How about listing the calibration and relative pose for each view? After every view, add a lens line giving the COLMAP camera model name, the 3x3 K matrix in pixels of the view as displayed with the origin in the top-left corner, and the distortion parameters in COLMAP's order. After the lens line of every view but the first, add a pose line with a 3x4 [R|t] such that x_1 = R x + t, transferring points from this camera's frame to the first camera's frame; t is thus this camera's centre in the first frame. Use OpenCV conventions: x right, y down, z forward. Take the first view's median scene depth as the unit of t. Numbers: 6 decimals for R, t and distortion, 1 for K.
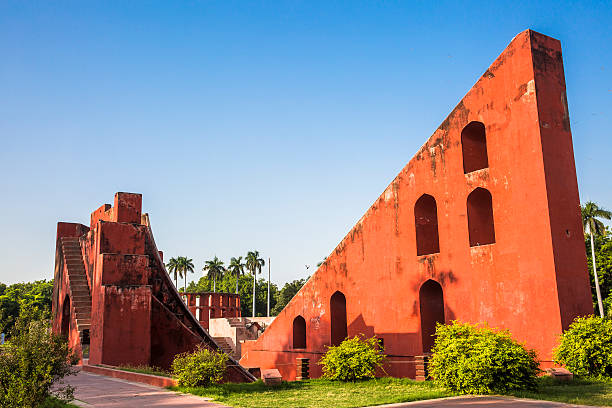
lens RADIAL K [[666.6, 0, 306.0], [0, 666.6, 204.0], [0, 0, 1]] dist [0.024748, 0.008024]
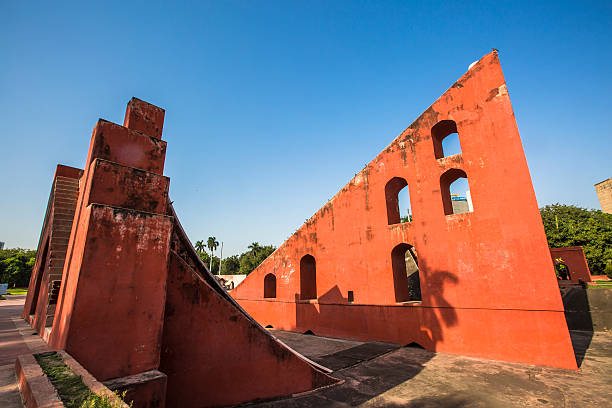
lens RADIAL K [[291.9, 0, 306.0], [0, 291.9, 204.0], [0, 0, 1]] dist [-0.036763, 0.000309]
pose [[0.959962, 0.075006, 0.269901, -0.137994], [-0.052739, 0.994649, -0.088839, 0.097367], [-0.275120, 0.071048, 0.958781, 0.518332]]
